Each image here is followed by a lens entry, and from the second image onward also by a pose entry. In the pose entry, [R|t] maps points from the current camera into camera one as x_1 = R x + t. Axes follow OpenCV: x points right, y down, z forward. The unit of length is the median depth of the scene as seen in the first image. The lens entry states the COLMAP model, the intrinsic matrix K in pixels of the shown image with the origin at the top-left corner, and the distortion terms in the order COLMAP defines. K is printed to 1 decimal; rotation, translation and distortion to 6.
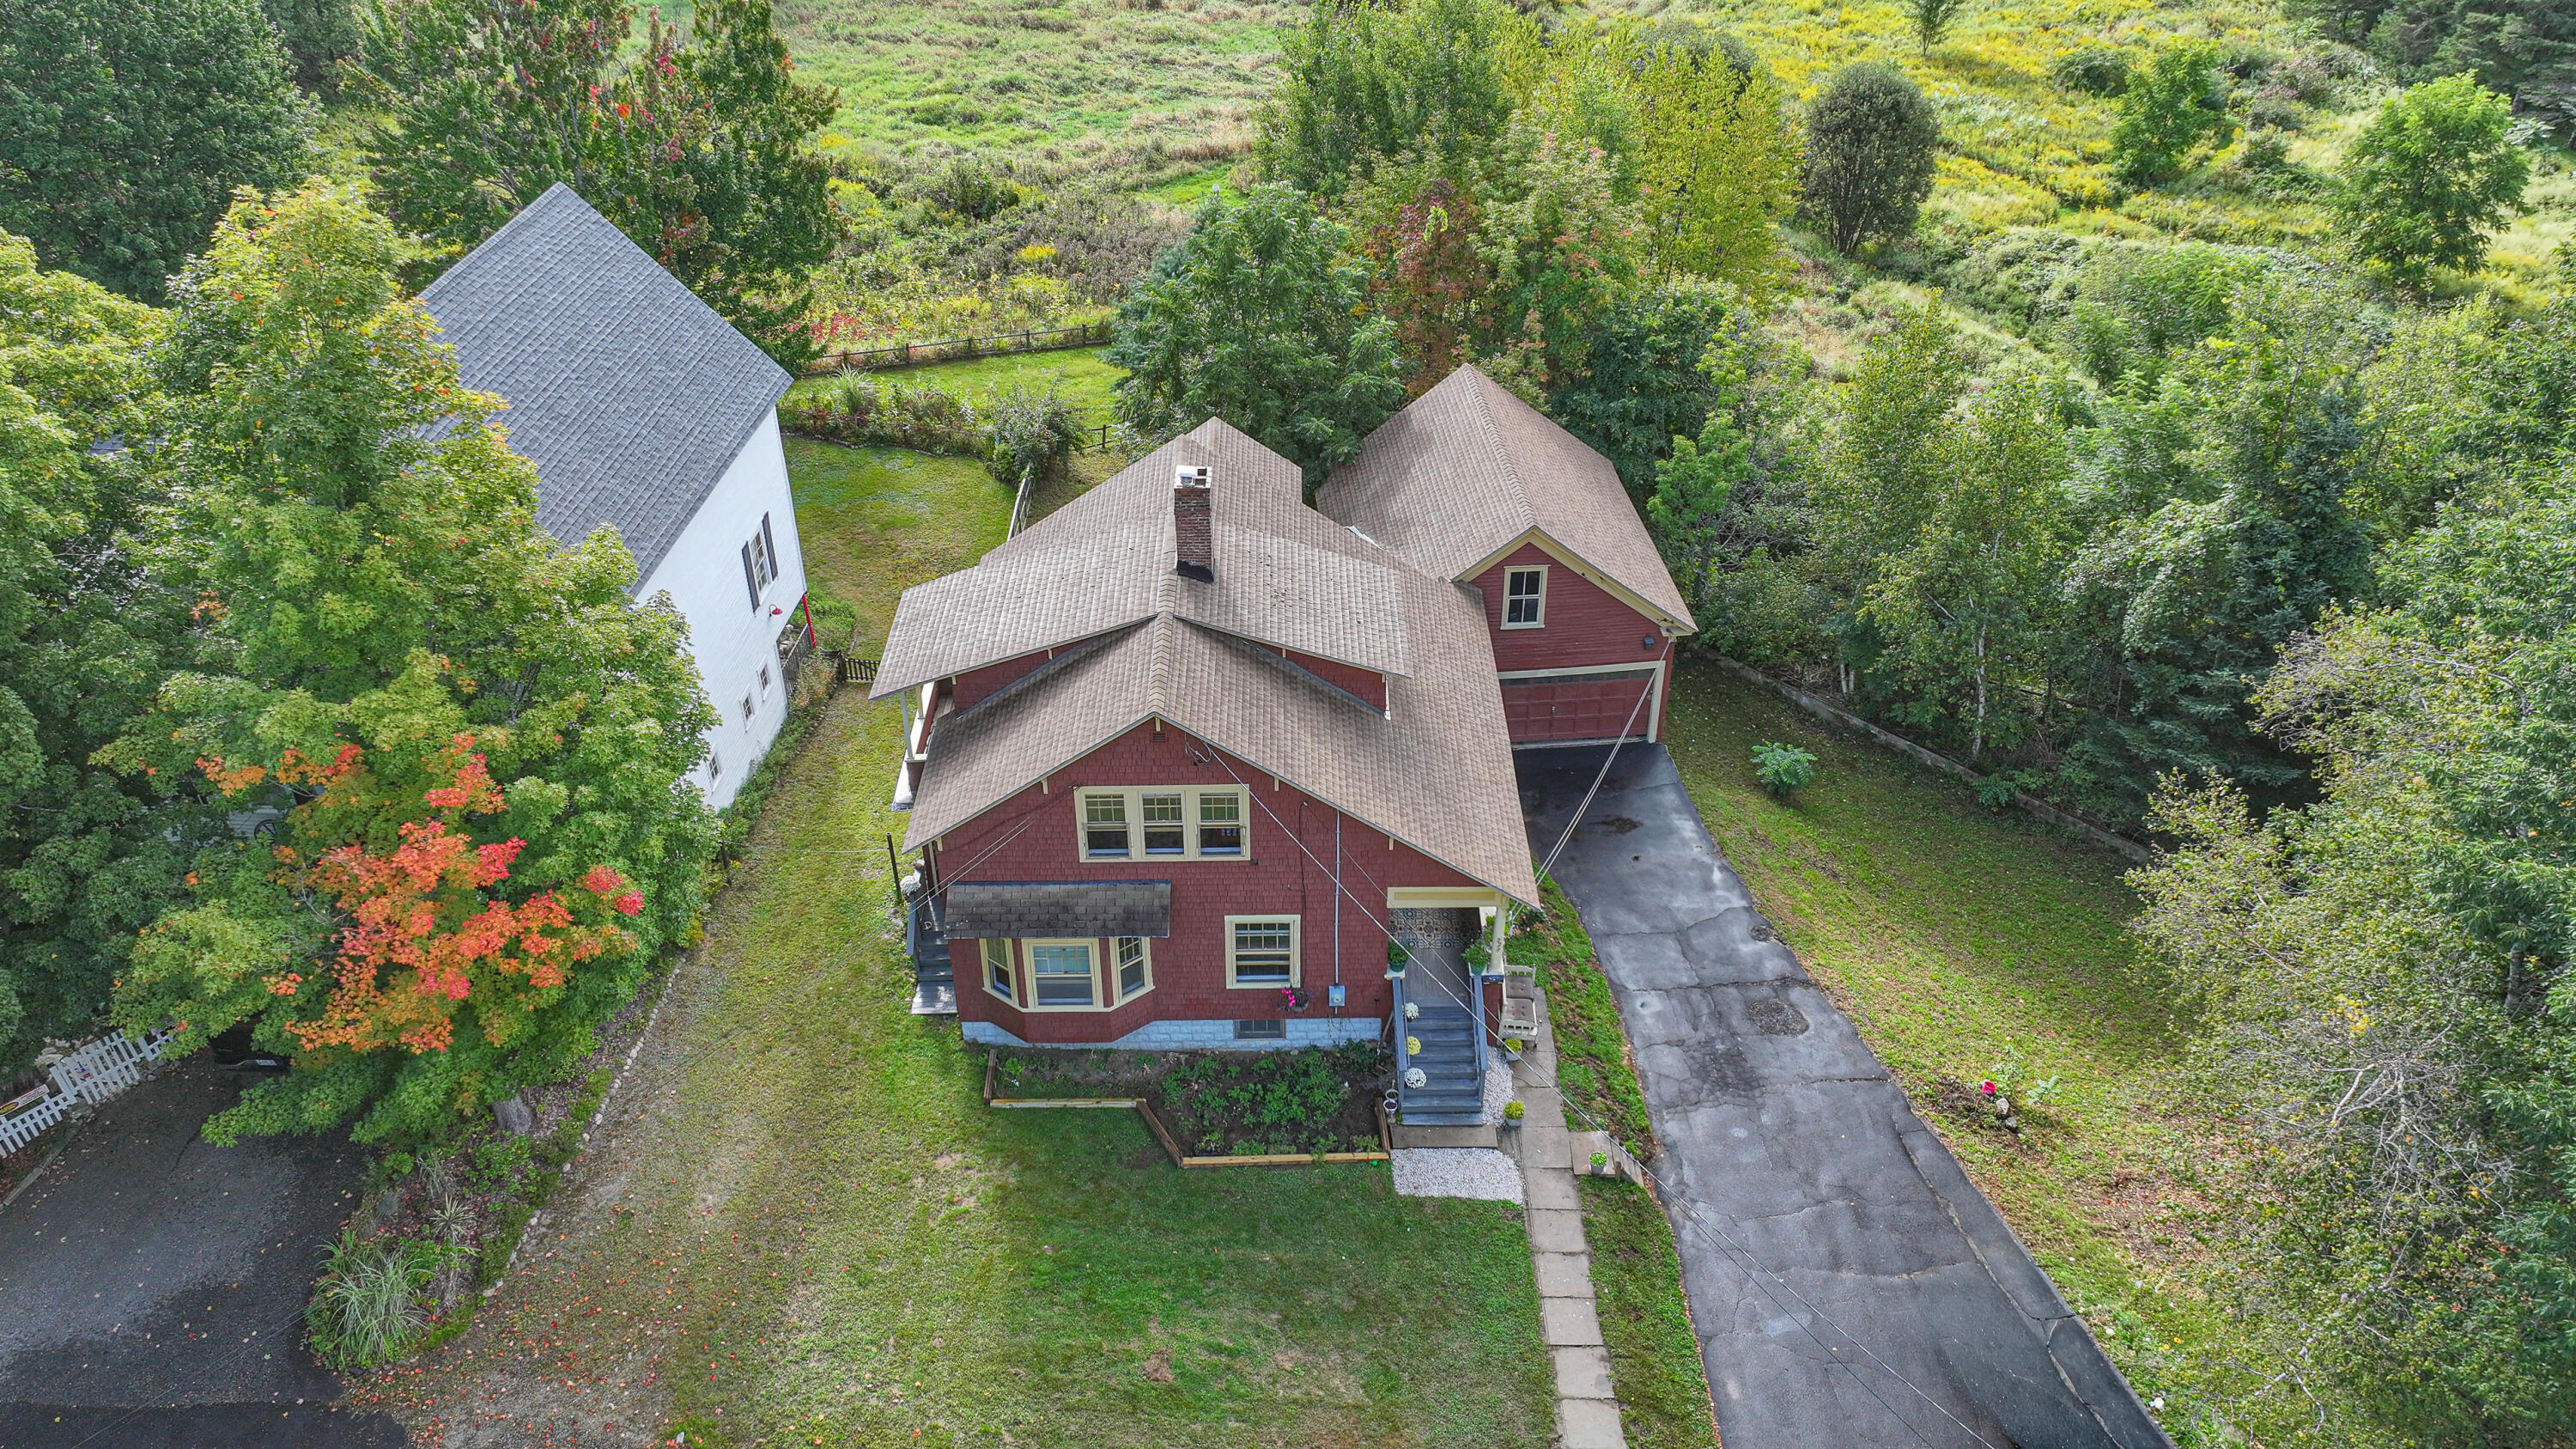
lens RADIAL K [[1815.6, 0, 1288.0], [0, 1815.6, 724.5], [0, 0, 1]] dist [0.007133, 0.004589]
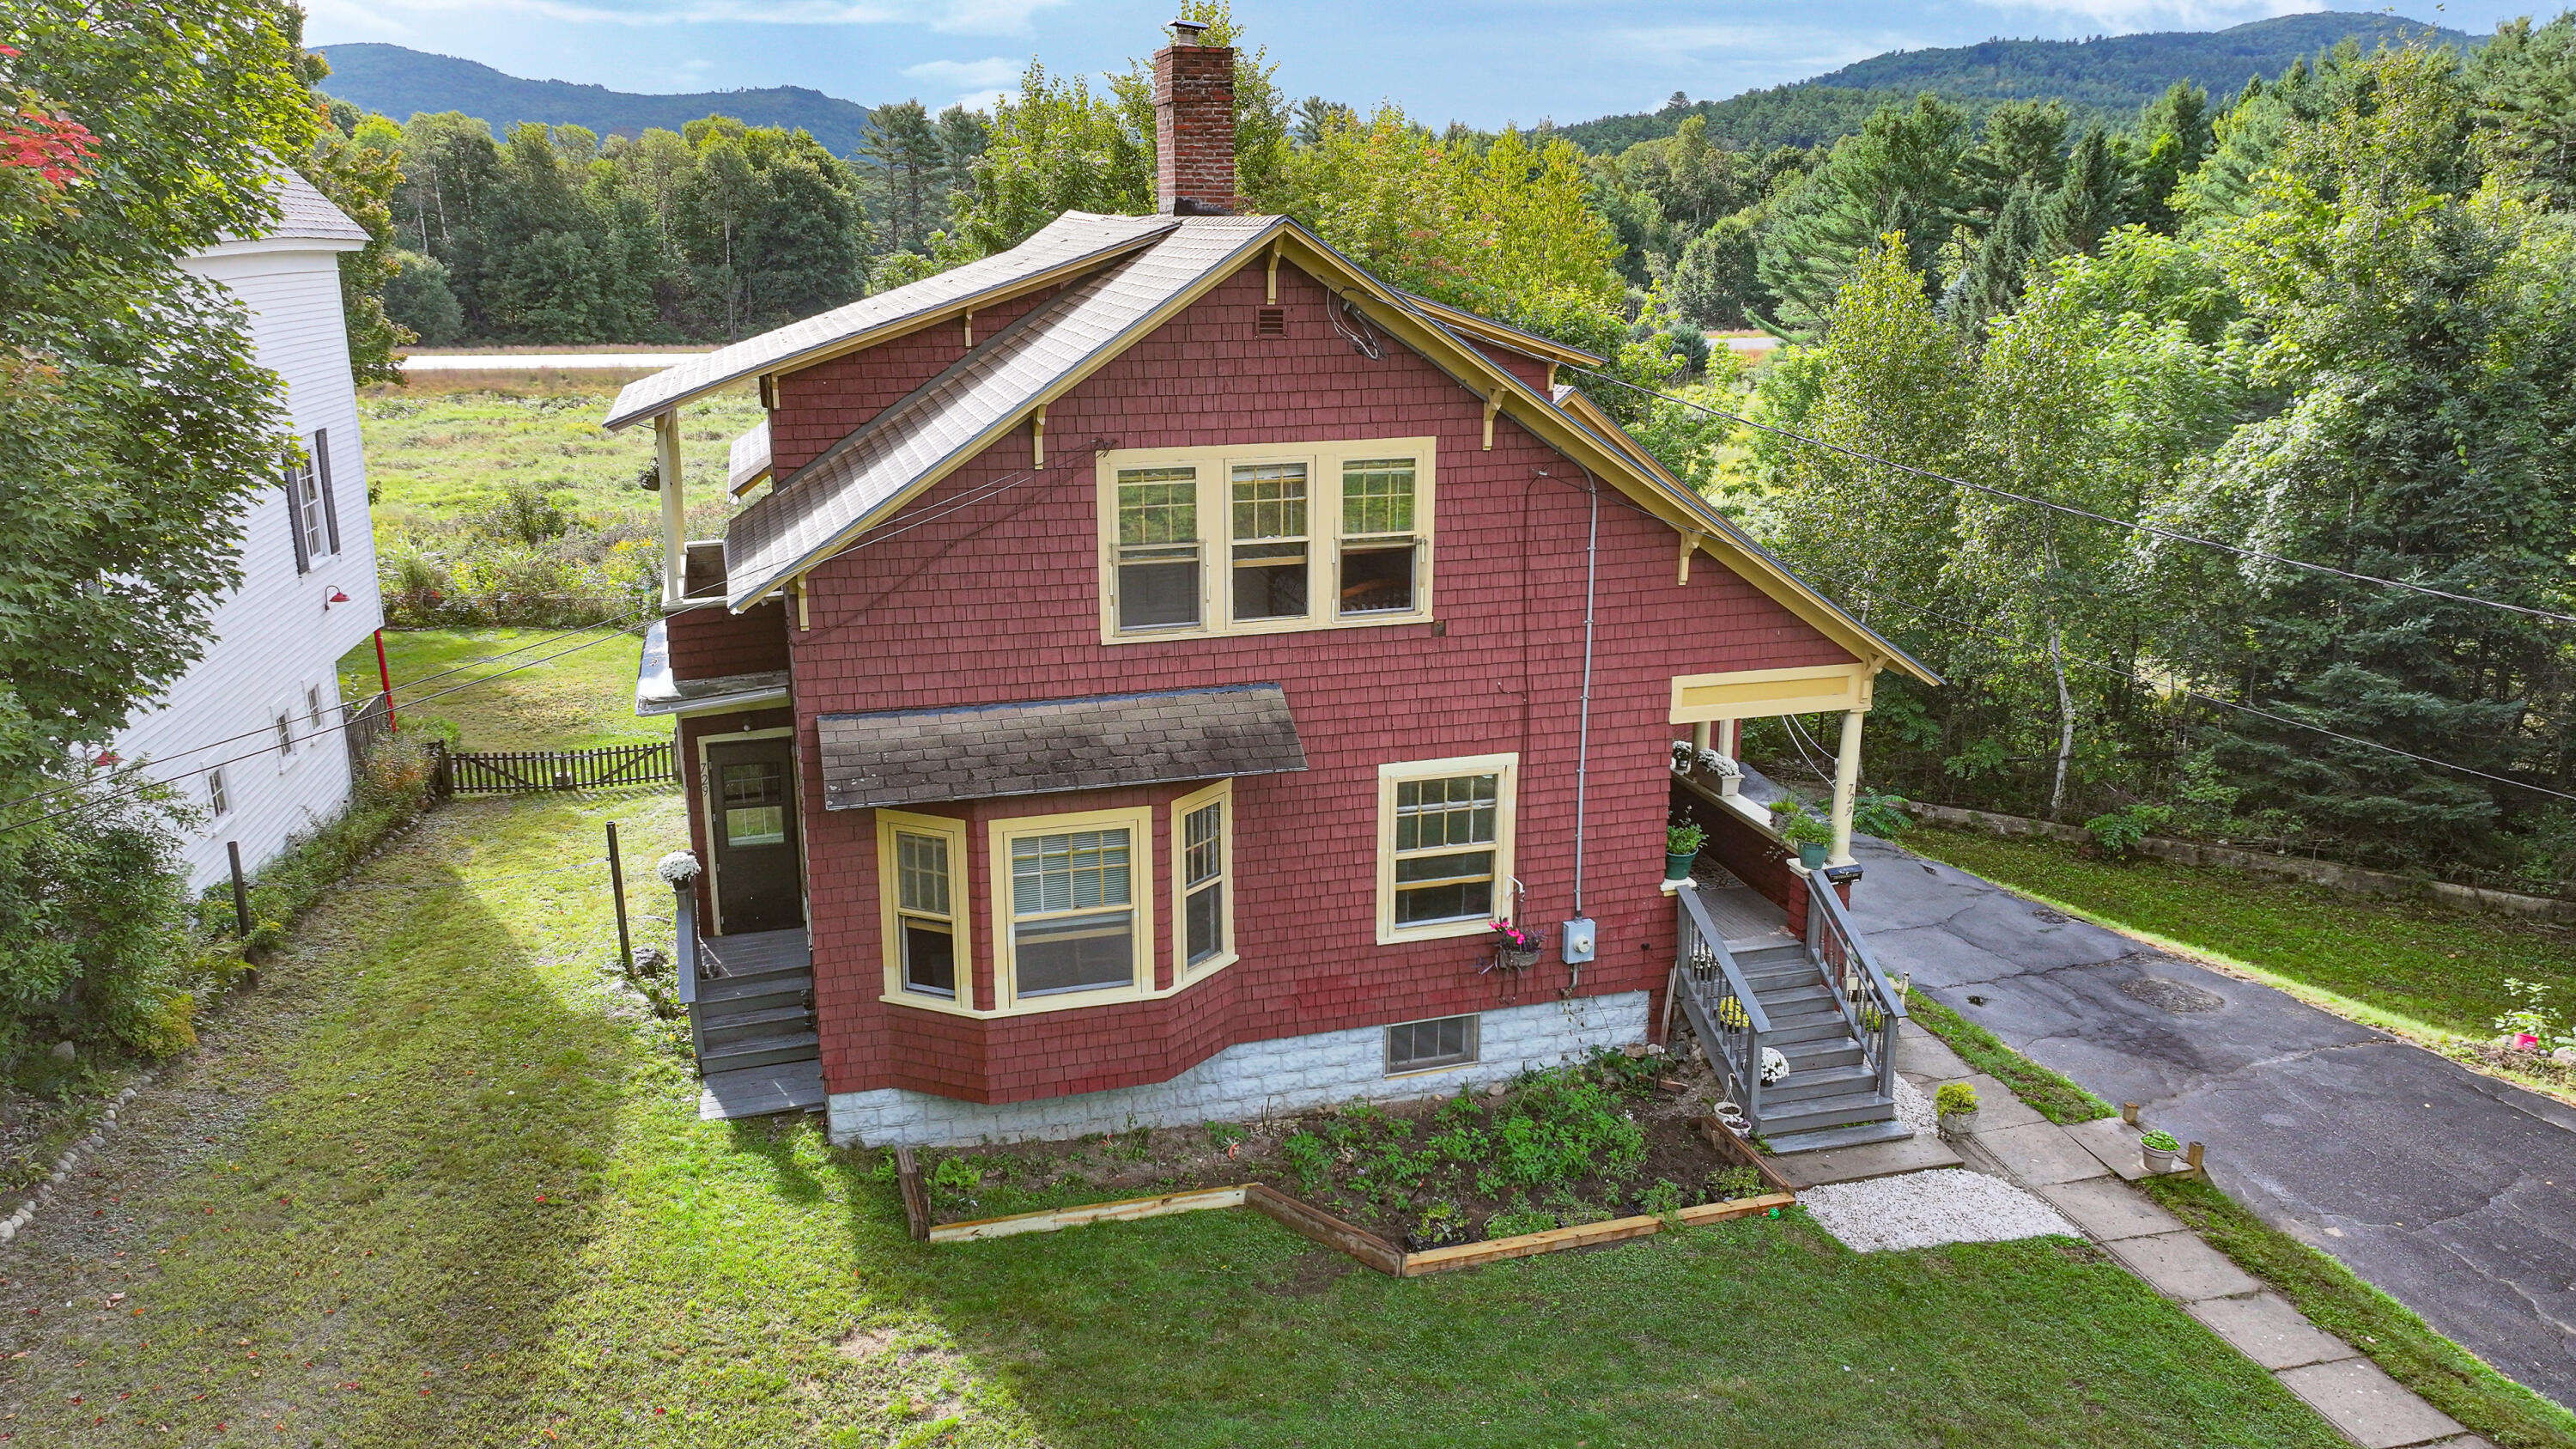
lens RADIAL K [[1815.6, 0, 1288.0], [0, 1815.6, 724.5], [0, 0, 1]] dist [0.007133, 0.004589]
pose [[0.960637, -0.069415, 0.268993, -0.191797], [0.154134, 0.938752, -0.308199, 0.243372], [-0.231125, 0.337529, 0.912500, 0.537766]]
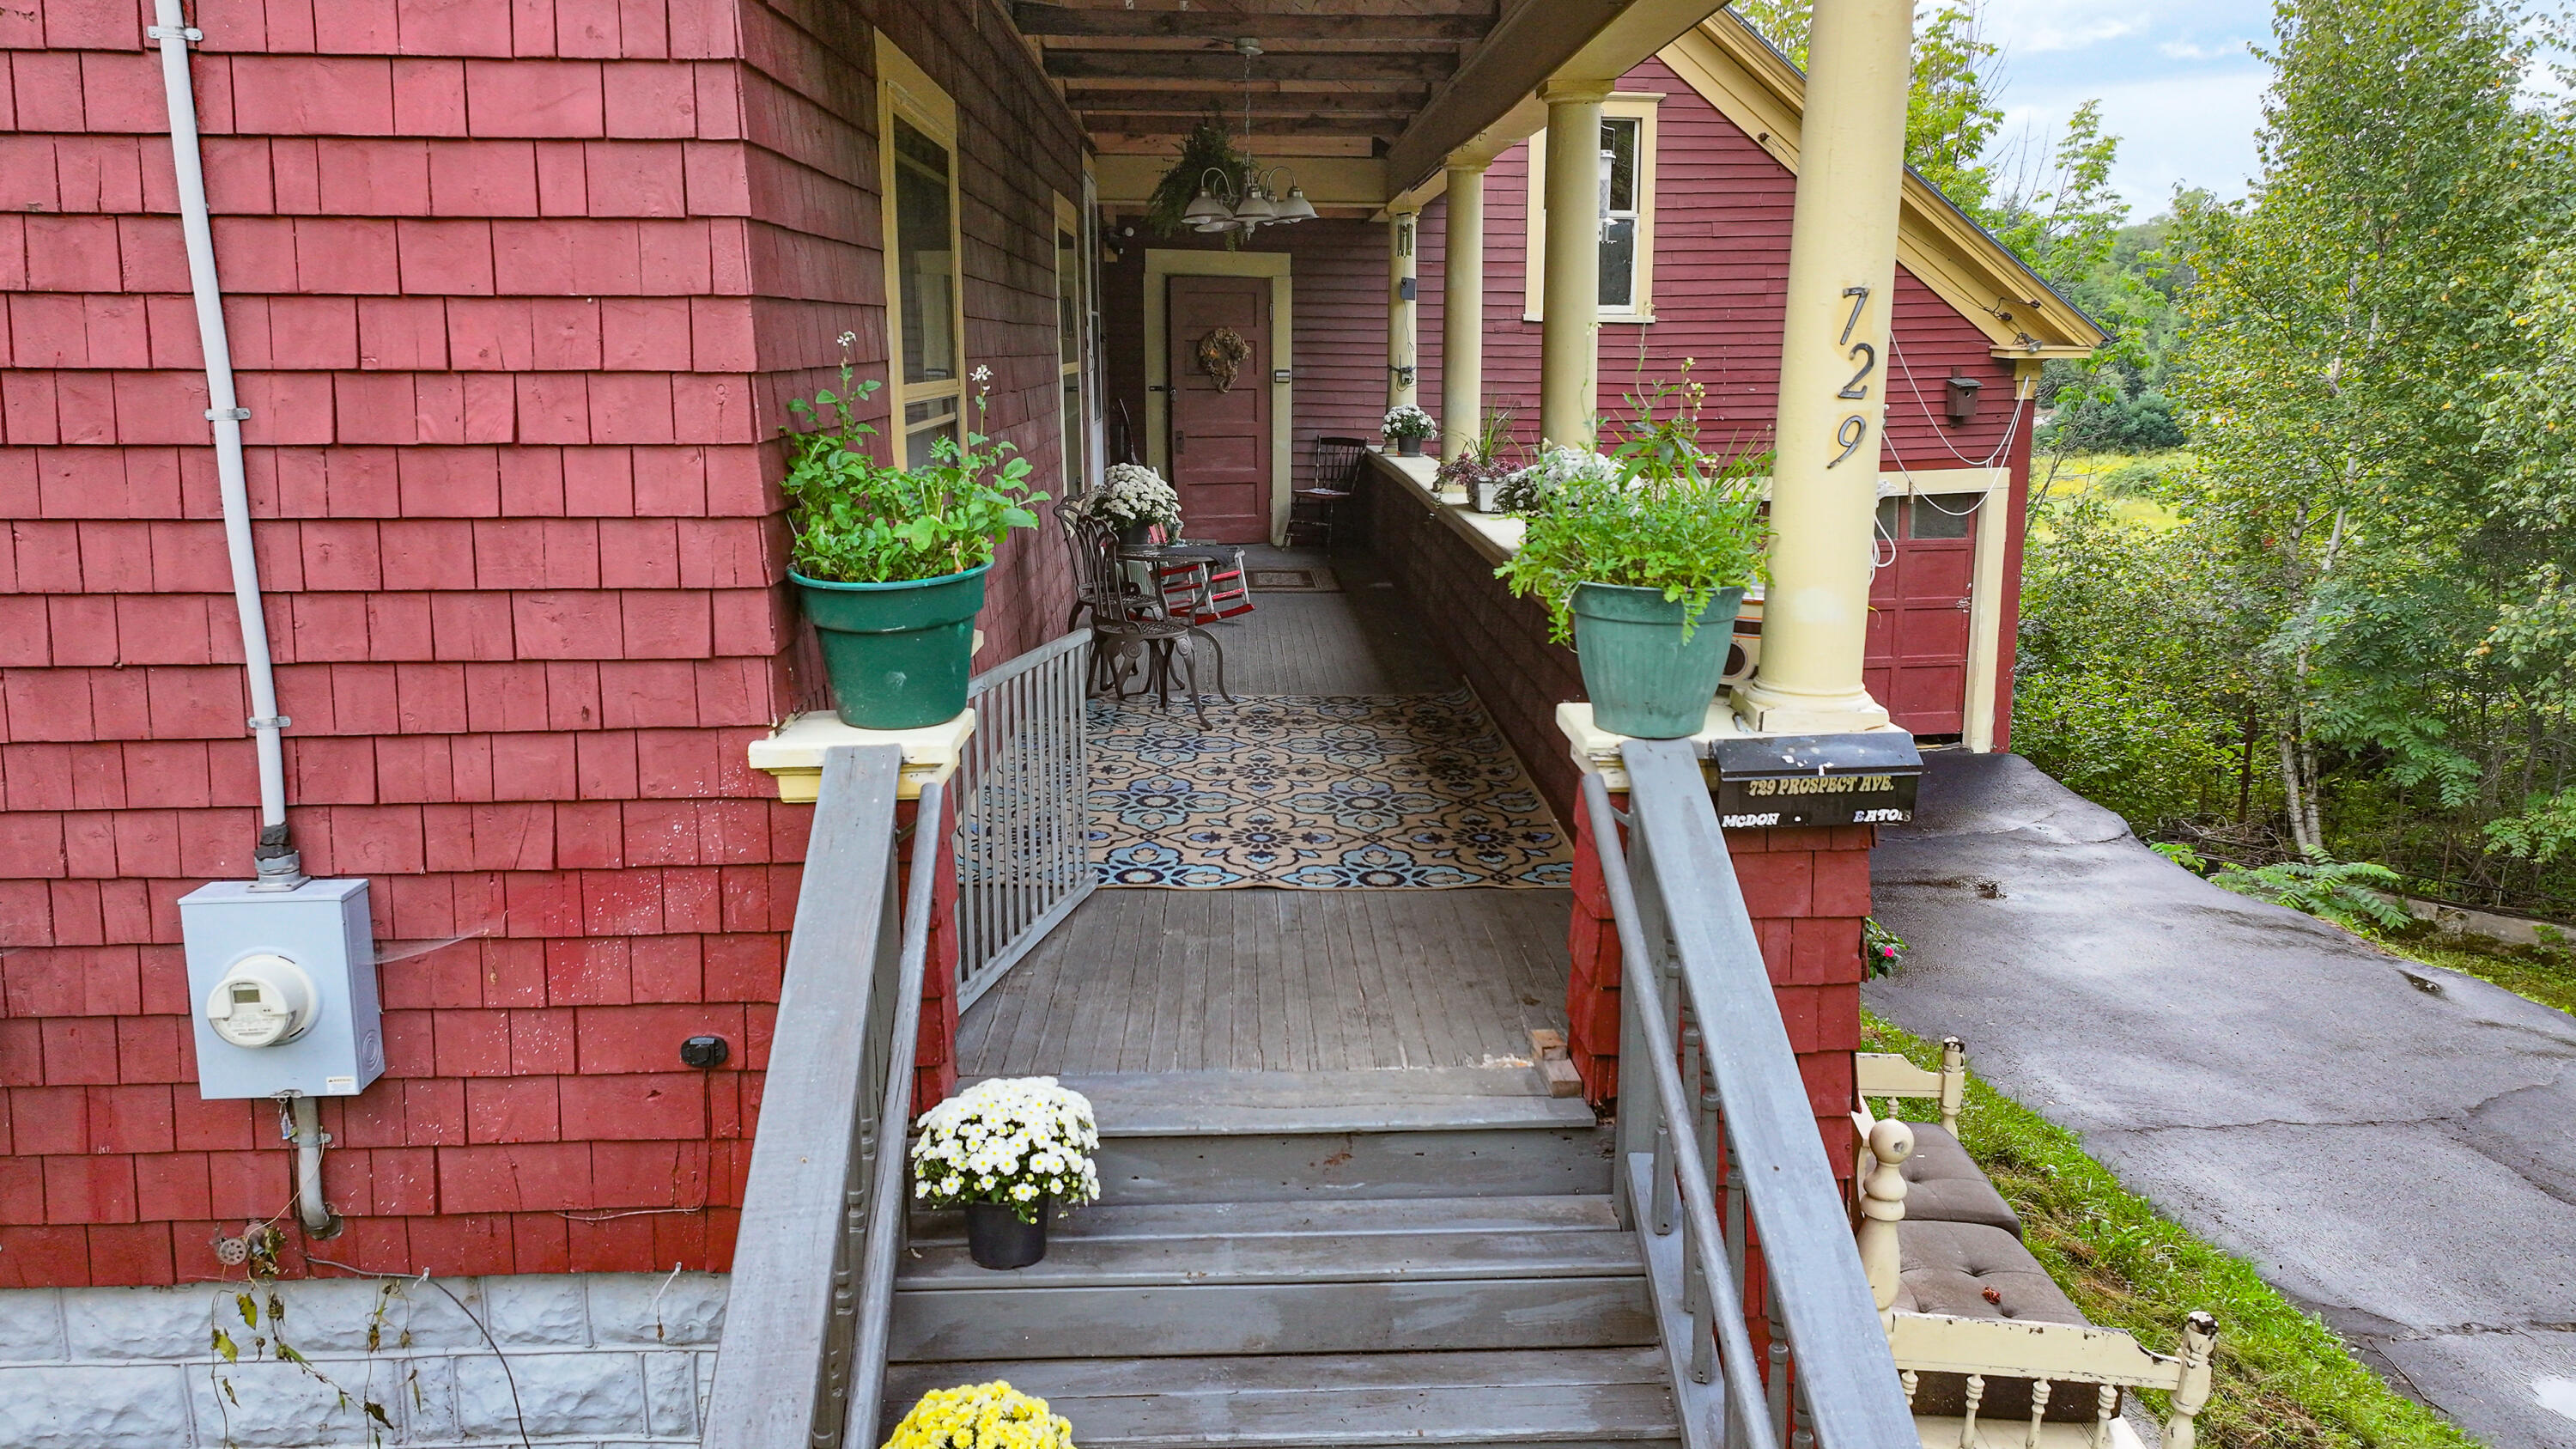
lens RADIAL K [[1815.6, 0, 1288.0], [0, 1815.6, 724.5], [0, 0, 1]] dist [0.007133, 0.004589]
pose [[0.999411, -0.000975, 0.034311, 0.076033], [0.014282, 0.920775, -0.389832, 0.181031], [-0.031213, 0.390093, 0.920246, 0.912950]]
